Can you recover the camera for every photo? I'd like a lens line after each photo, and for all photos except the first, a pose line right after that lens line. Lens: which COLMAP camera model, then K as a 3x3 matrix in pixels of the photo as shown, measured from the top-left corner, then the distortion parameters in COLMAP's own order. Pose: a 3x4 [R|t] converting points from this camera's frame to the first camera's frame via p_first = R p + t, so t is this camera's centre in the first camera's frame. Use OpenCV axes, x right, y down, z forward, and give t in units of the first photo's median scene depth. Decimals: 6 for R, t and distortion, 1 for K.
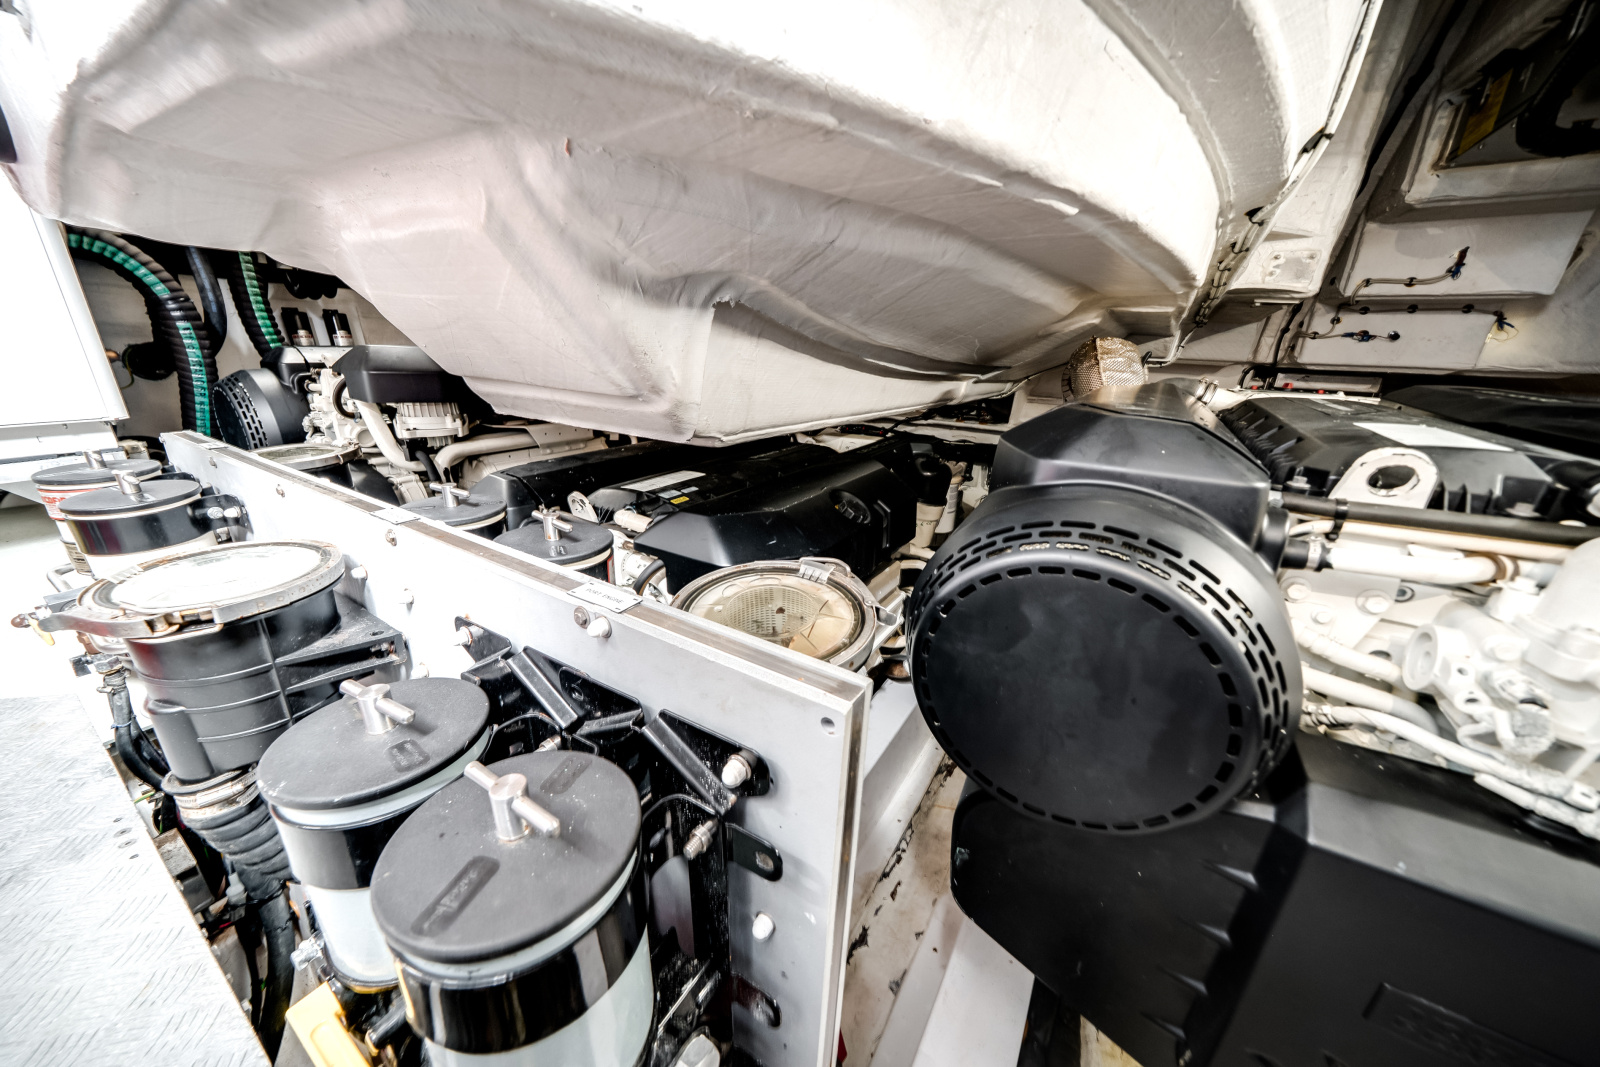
lens RADIAL K [[548.2, 0, 794.8], [0, 548.2, 539.3], [0, 0, 1]] dist [-0.009751, 0.000499]
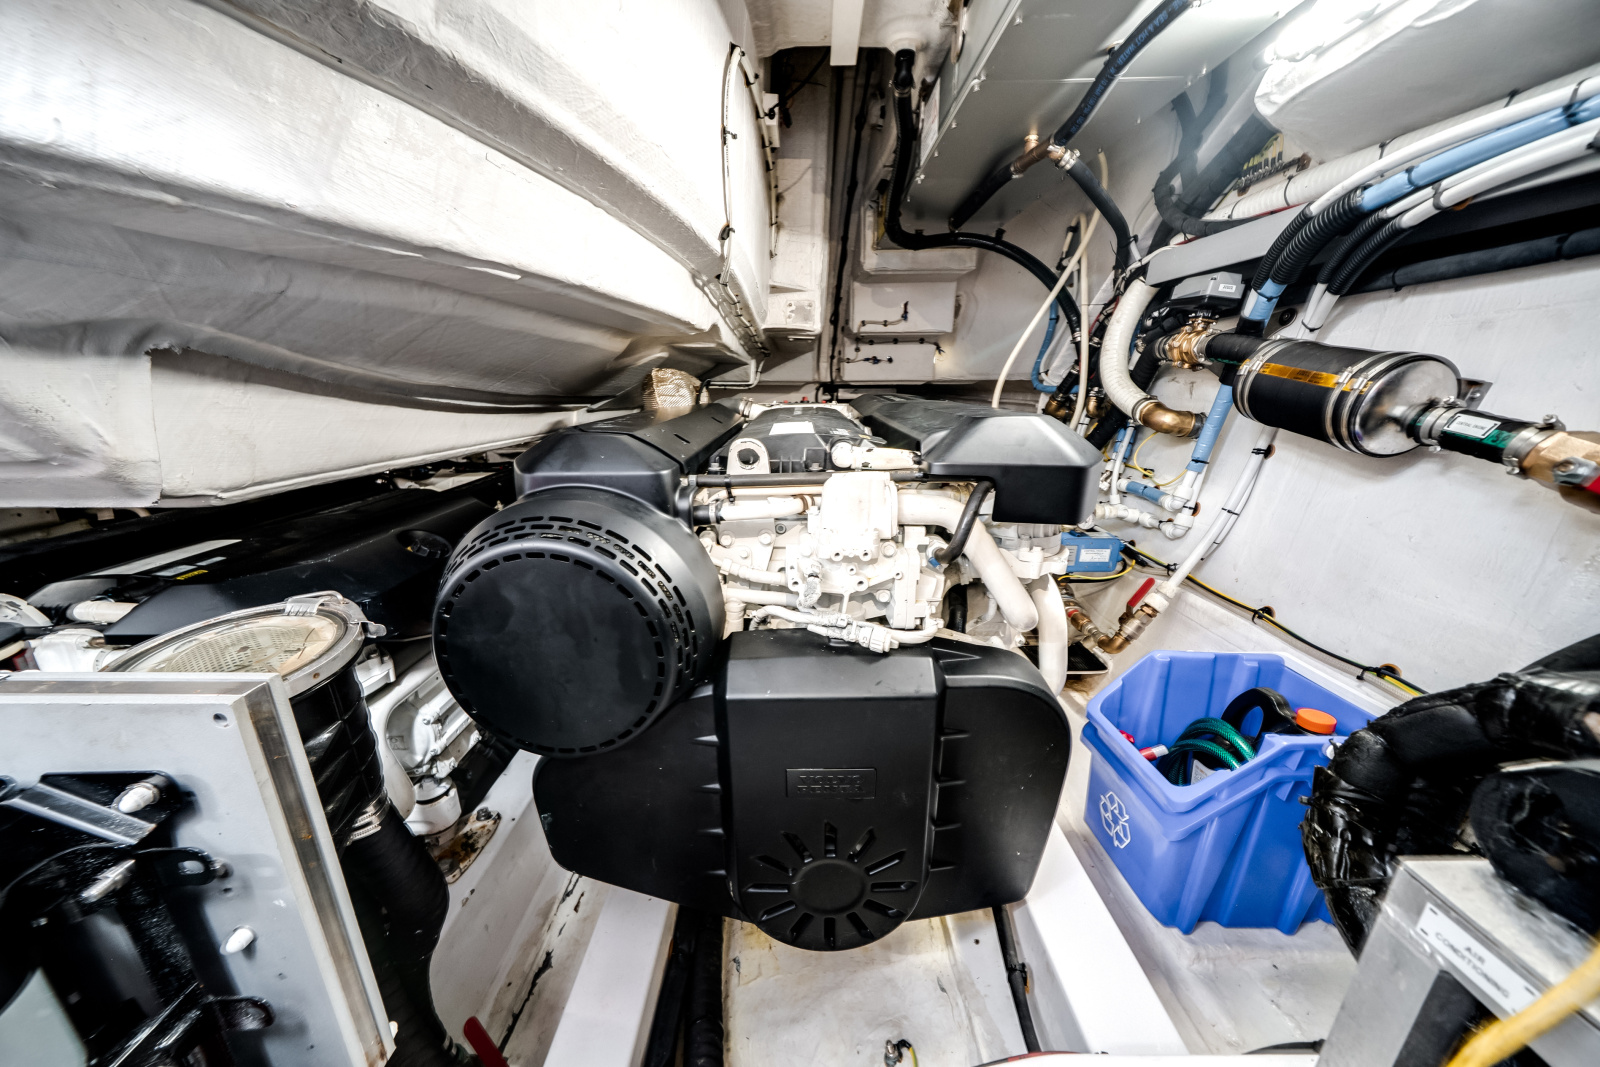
lens RADIAL K [[548.2, 0, 802.7], [0, 548.2, 538.3], [0, 0, 1]] dist [-0.009751, 0.000499]
pose [[0.844557, -0.181264, 0.503853, 0.262786], [0.205806, 0.978567, 0.007074, 0.092116], [-0.494336, 0.097721, 0.863761, -0.284305]]
